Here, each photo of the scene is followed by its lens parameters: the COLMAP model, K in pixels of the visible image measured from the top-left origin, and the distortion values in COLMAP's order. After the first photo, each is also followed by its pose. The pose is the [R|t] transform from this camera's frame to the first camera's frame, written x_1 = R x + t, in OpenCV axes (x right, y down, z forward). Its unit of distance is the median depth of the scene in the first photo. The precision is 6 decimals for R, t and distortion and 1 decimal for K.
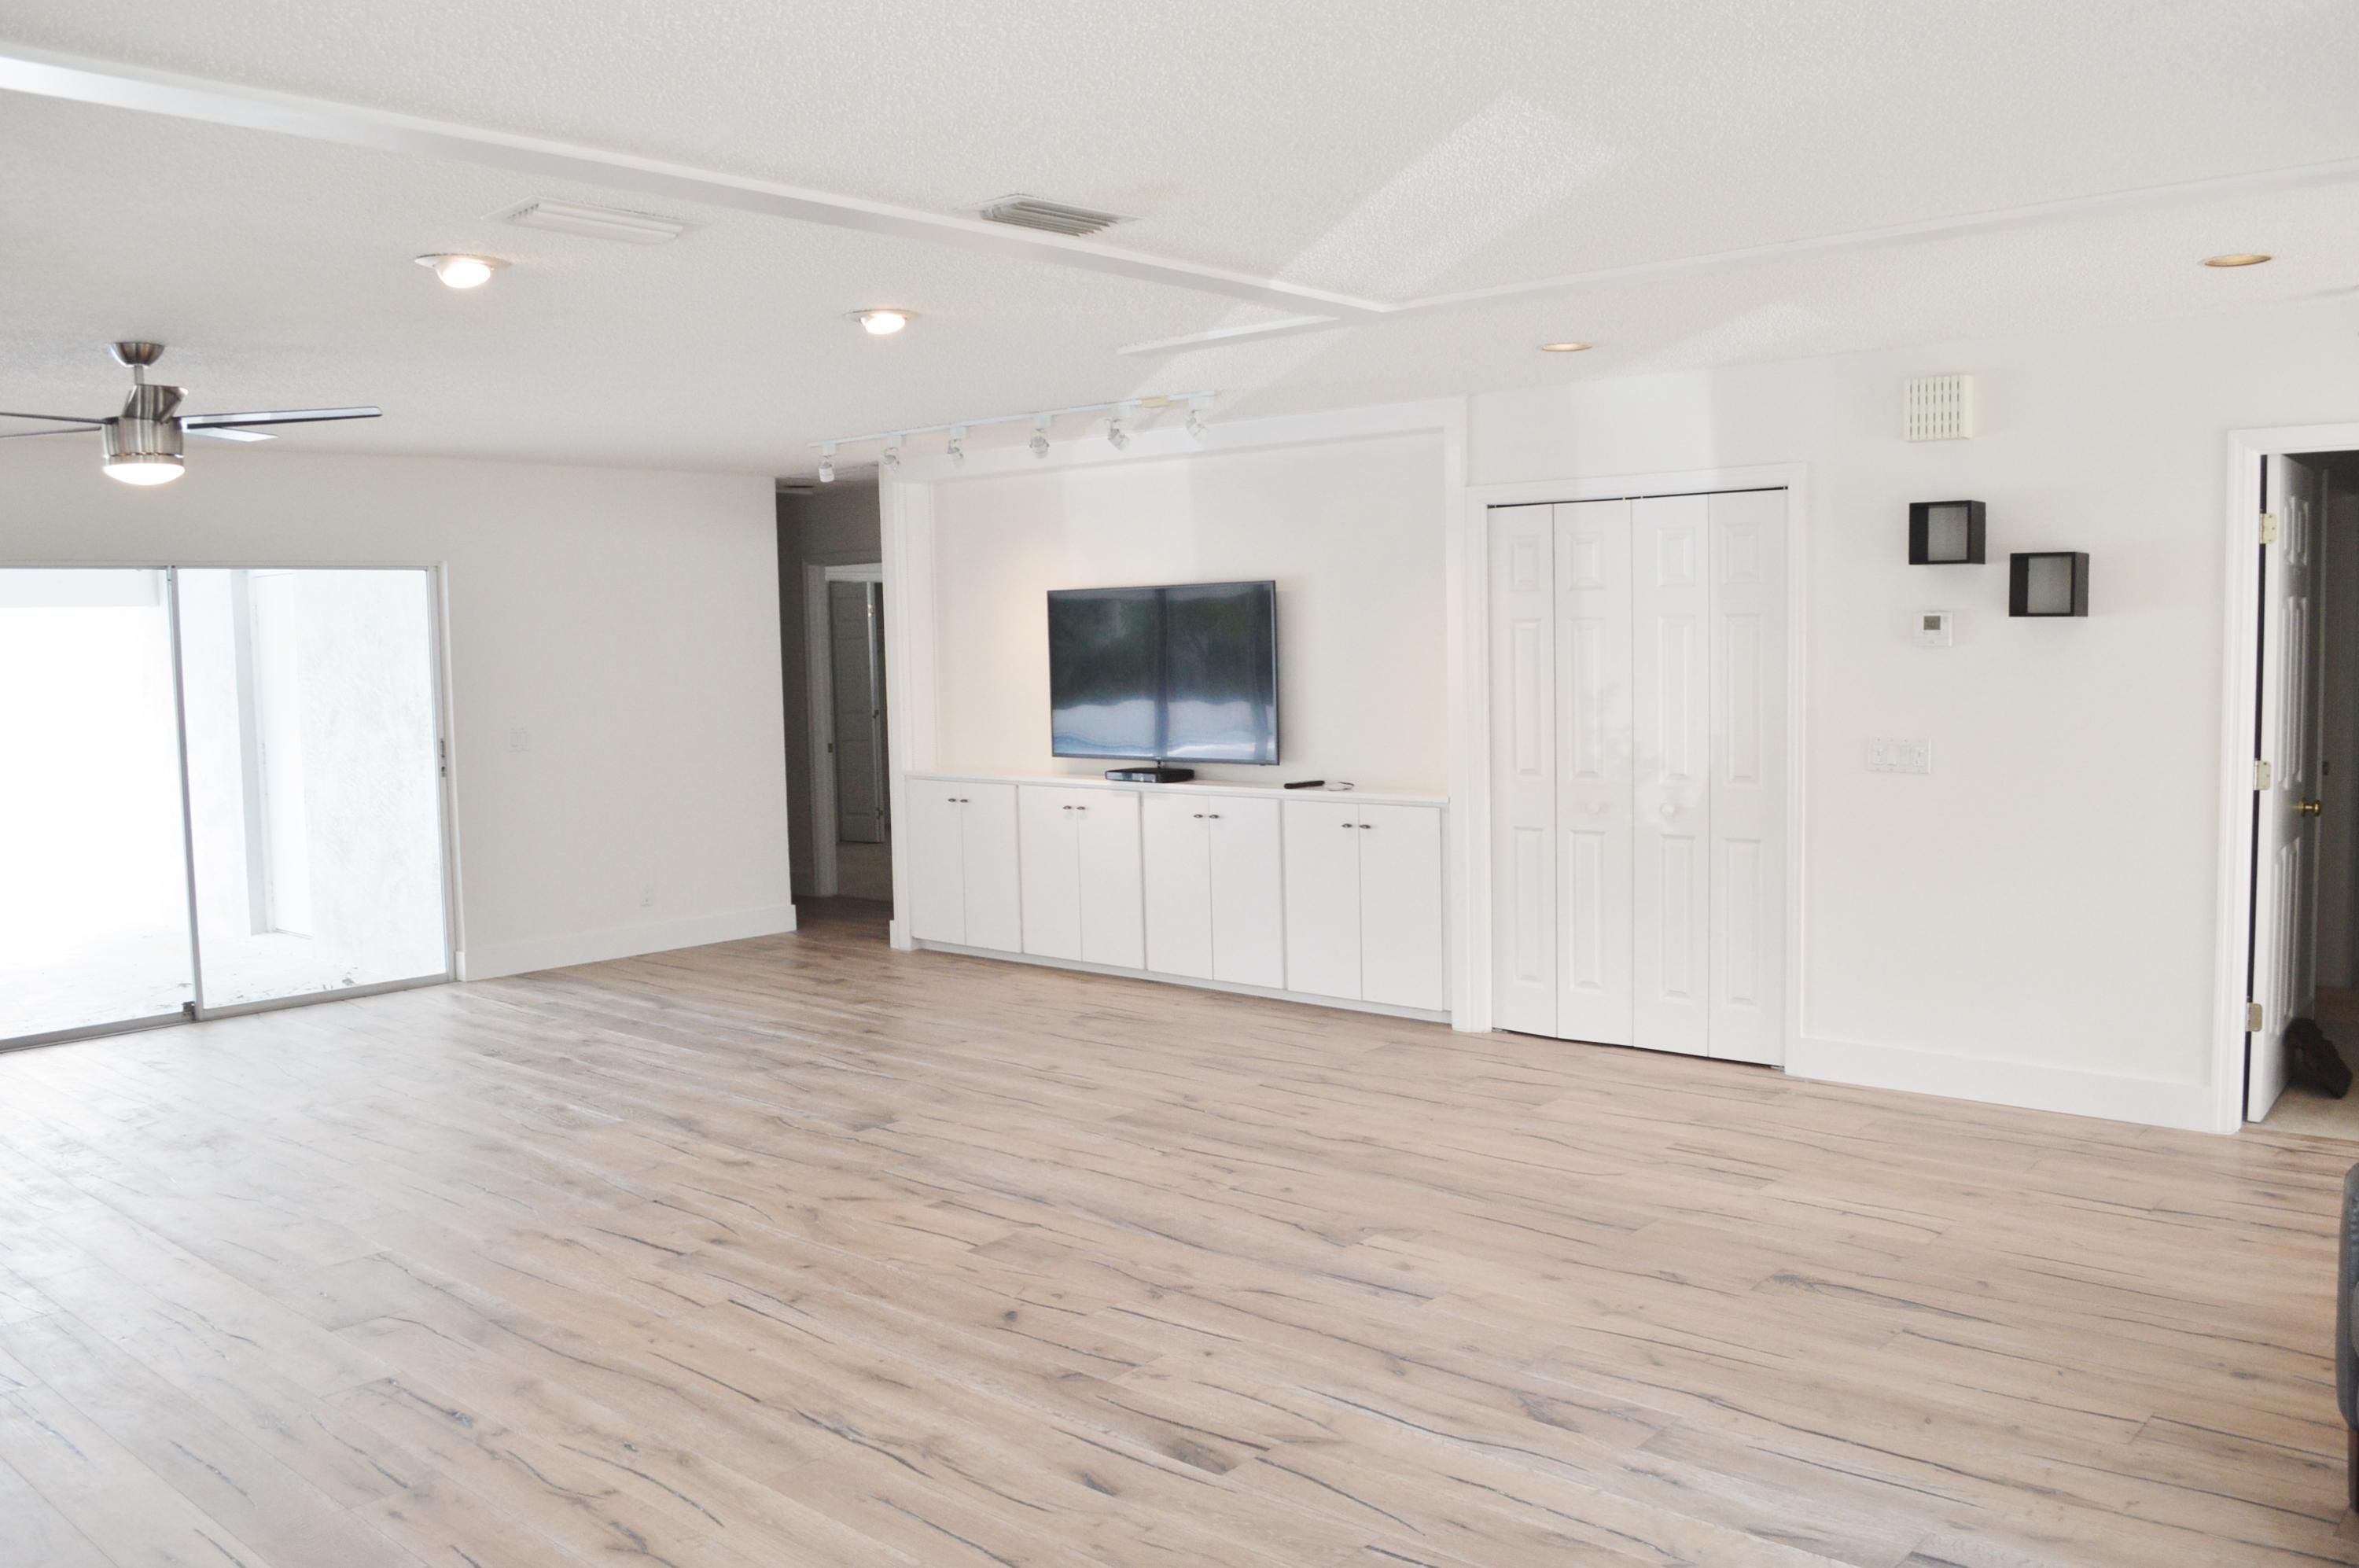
lens RADIAL K [[1891.5, 0, 1190.2], [0, 1891.5, 779.8], [0, 0, 1]] dist [-0.085287, 0.017258]
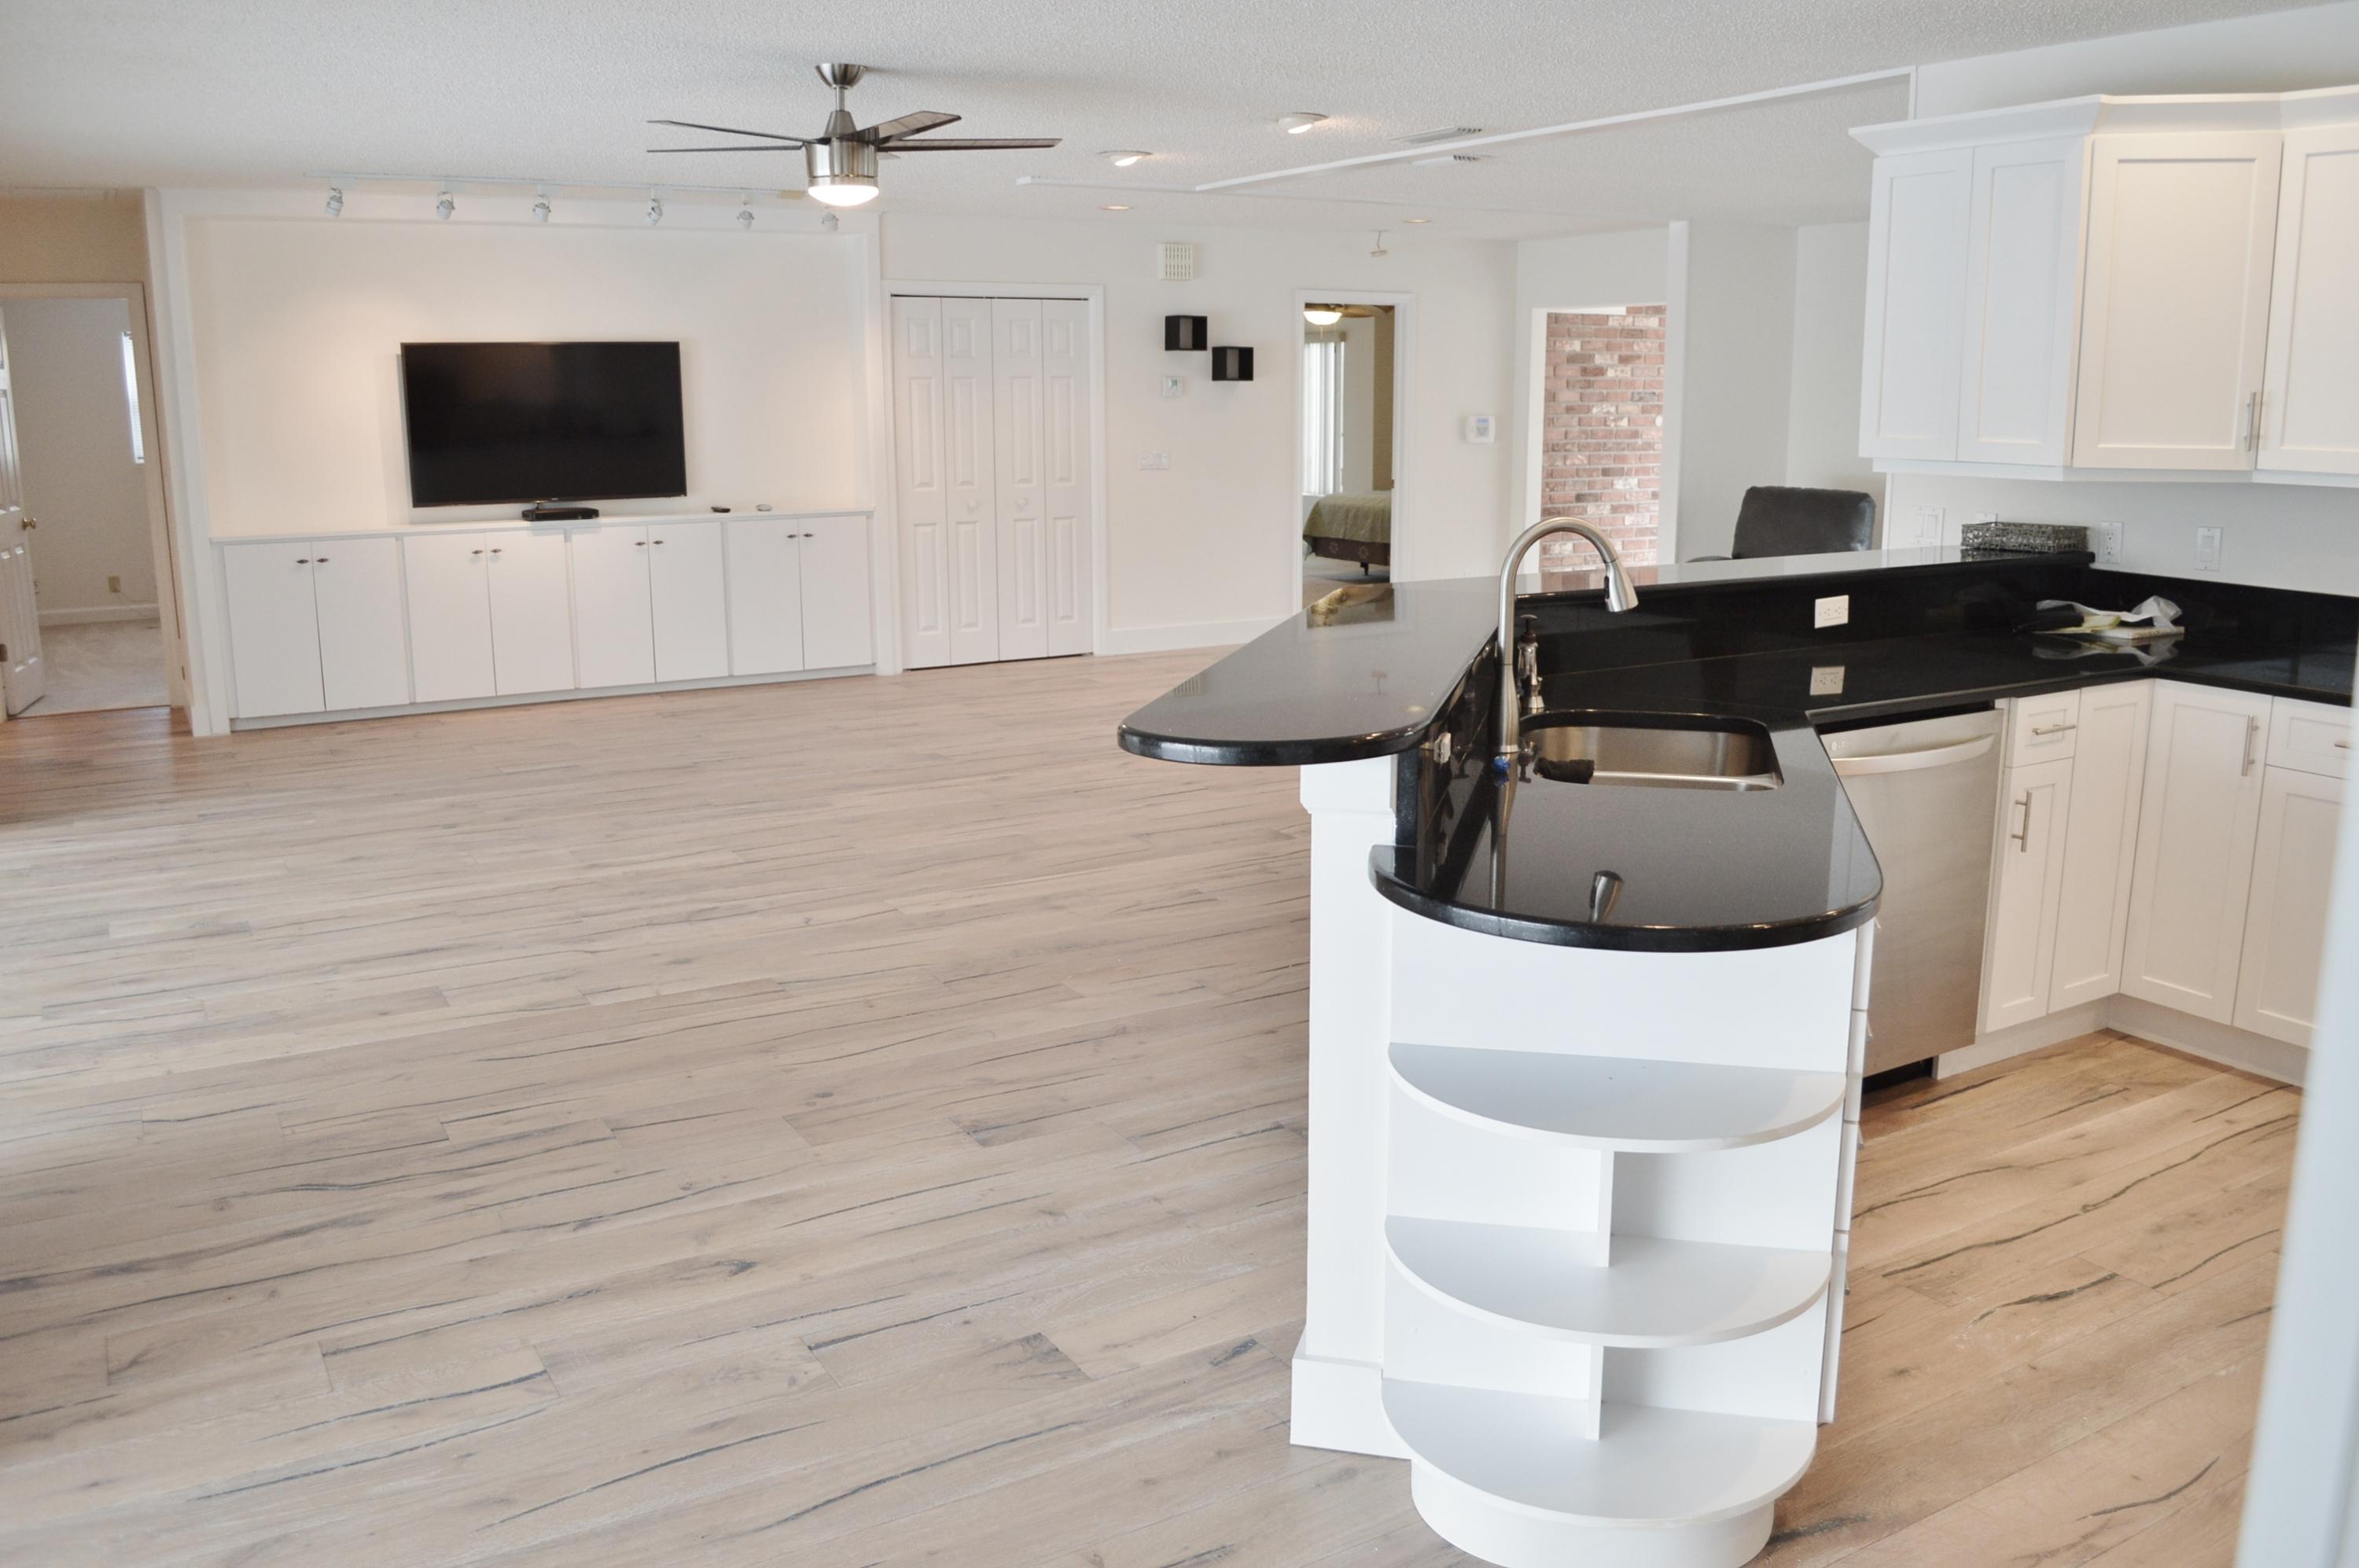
lens RADIAL K [[1891.5, 0, 1188.6], [0, 1891.5, 790.4], [0, 0, 1]] dist [-0.085287, 0.017258]
pose [[0.302327, -0.181143, 0.935834, -1.740089], [0.070011, 0.983345, 0.167722, -0.002726], [-0.950630, 0.014812, 0.309974, 0.550461]]
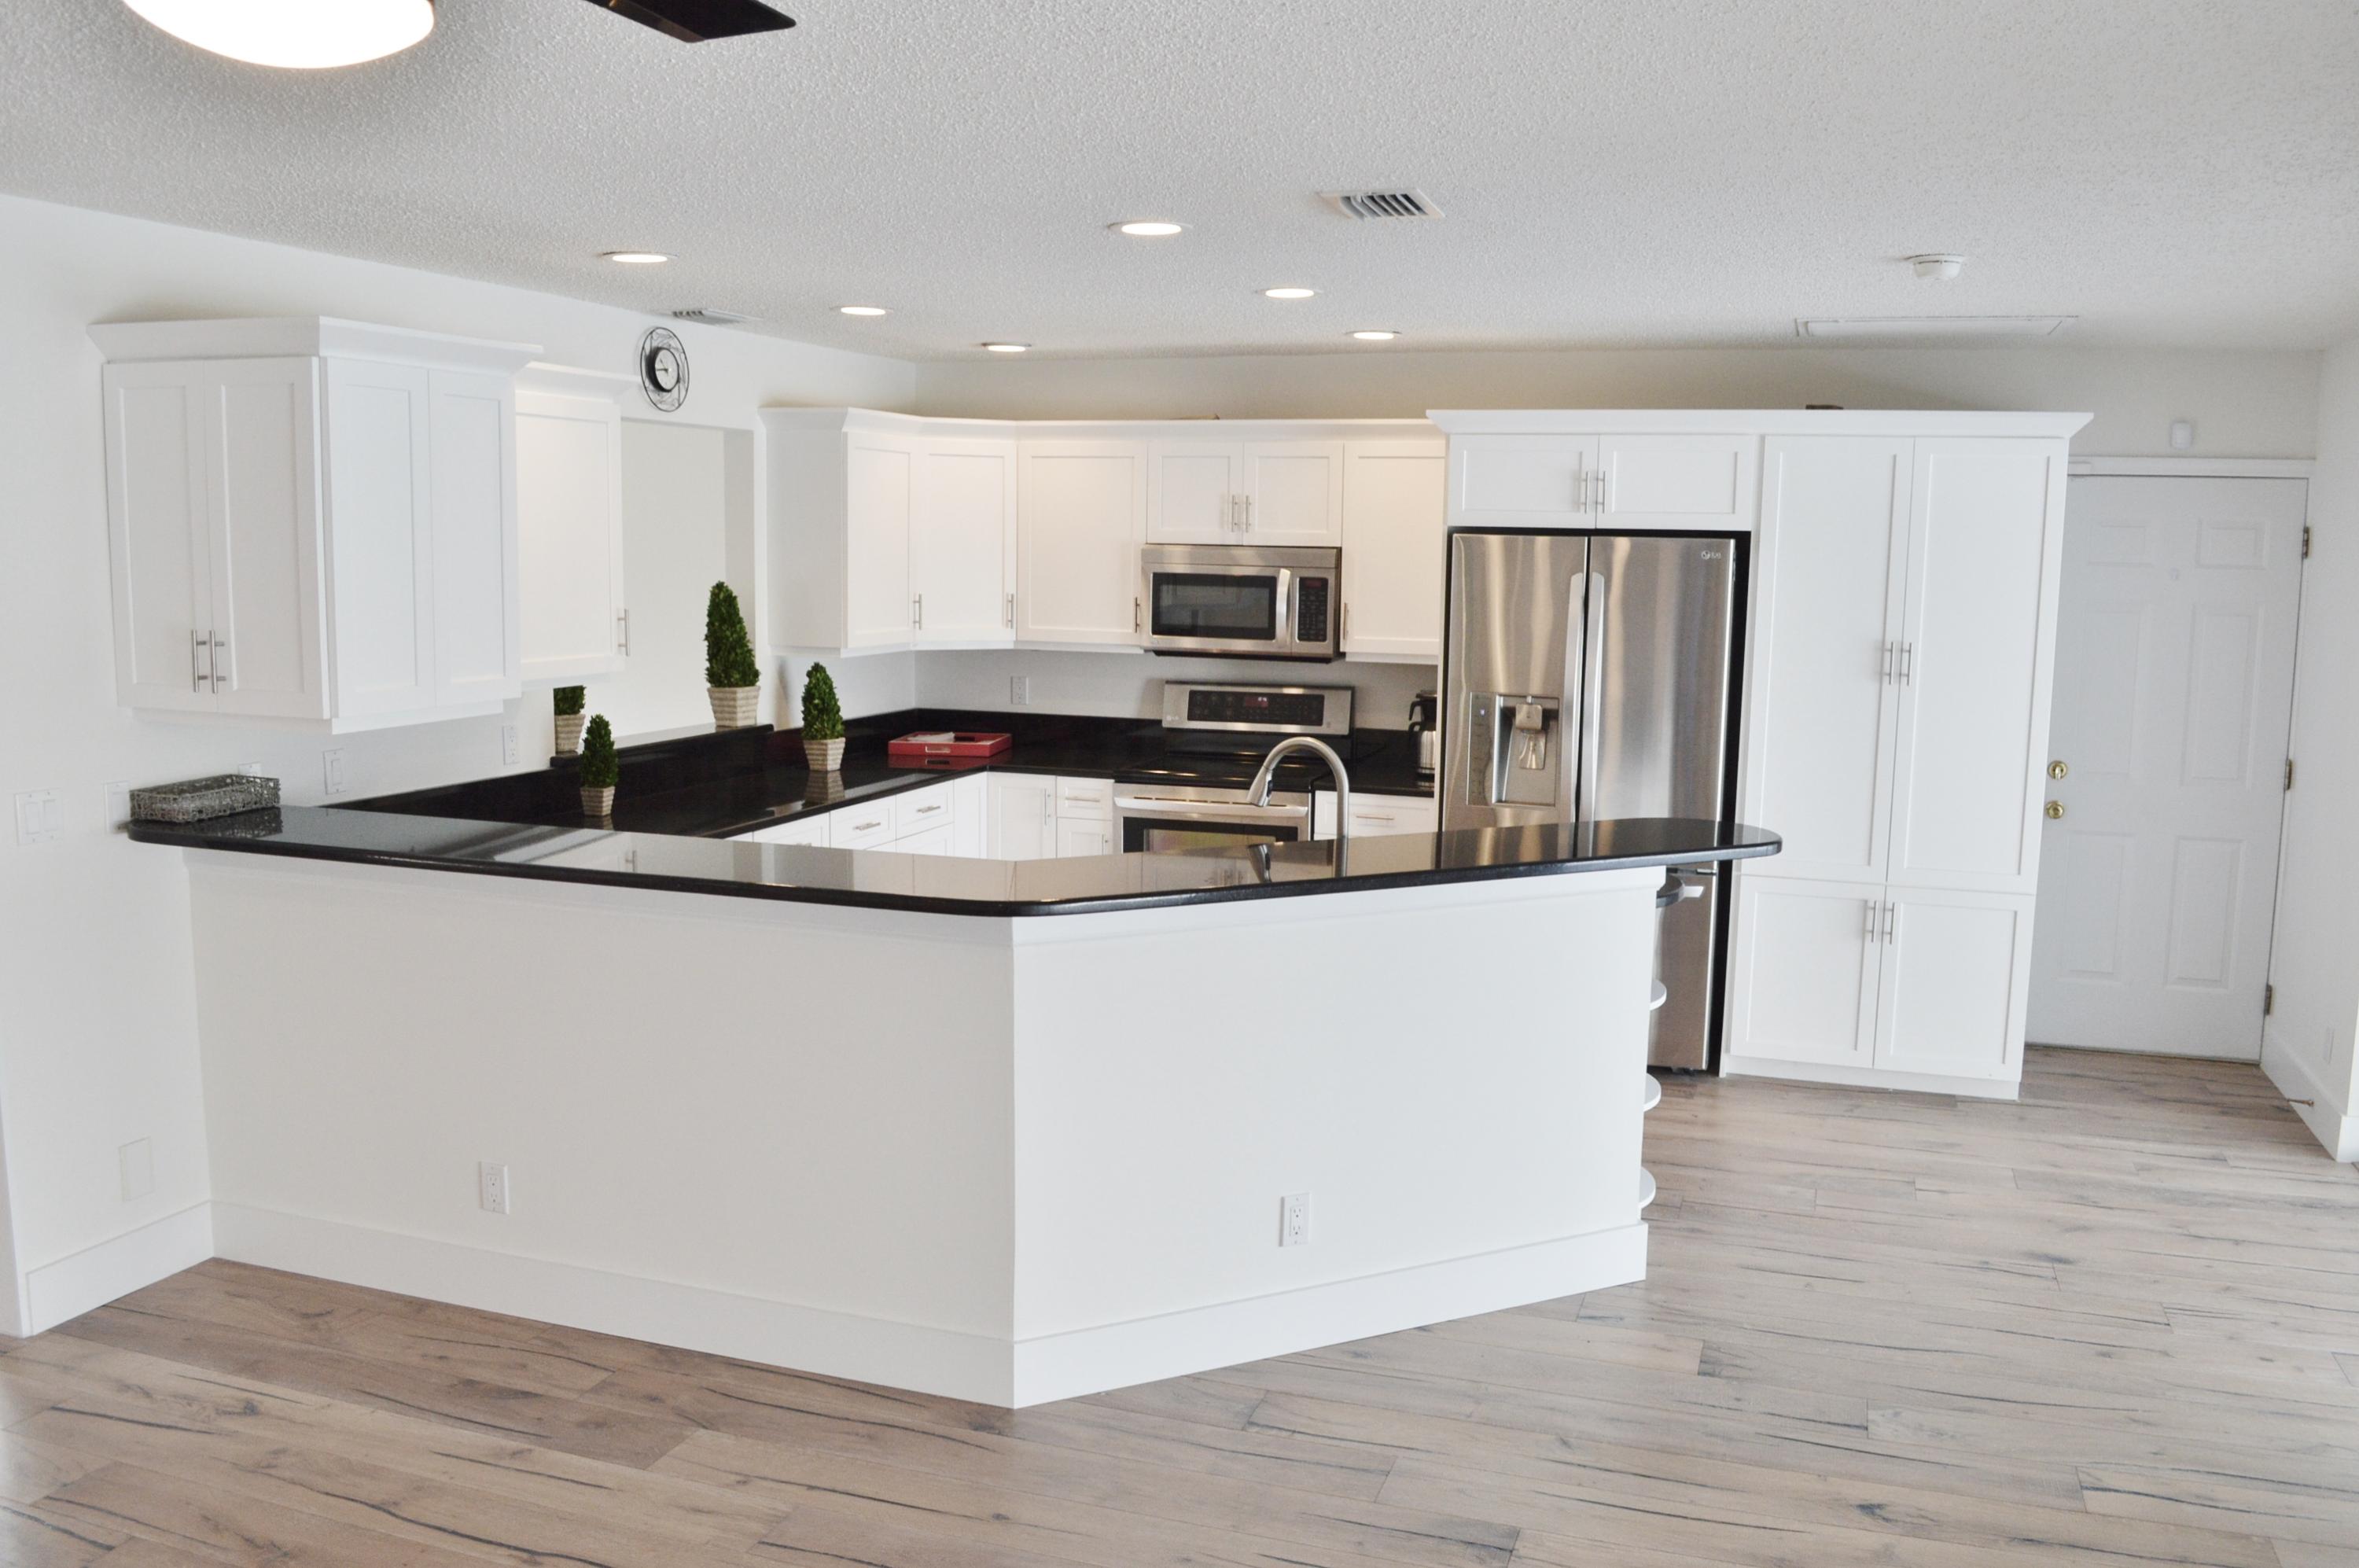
lens RADIAL K [[1891.5, 0, 1185.6], [0, 1891.5, 790.5], [0, 0, 1]] dist [-0.085287, 0.017258]
pose [[-0.922208, 0.051338, -0.383271, -0.662051], [-0.032125, 0.977551, 0.208236, -0.135926], [0.385358, 0.204349, -0.899856, 1.414619]]
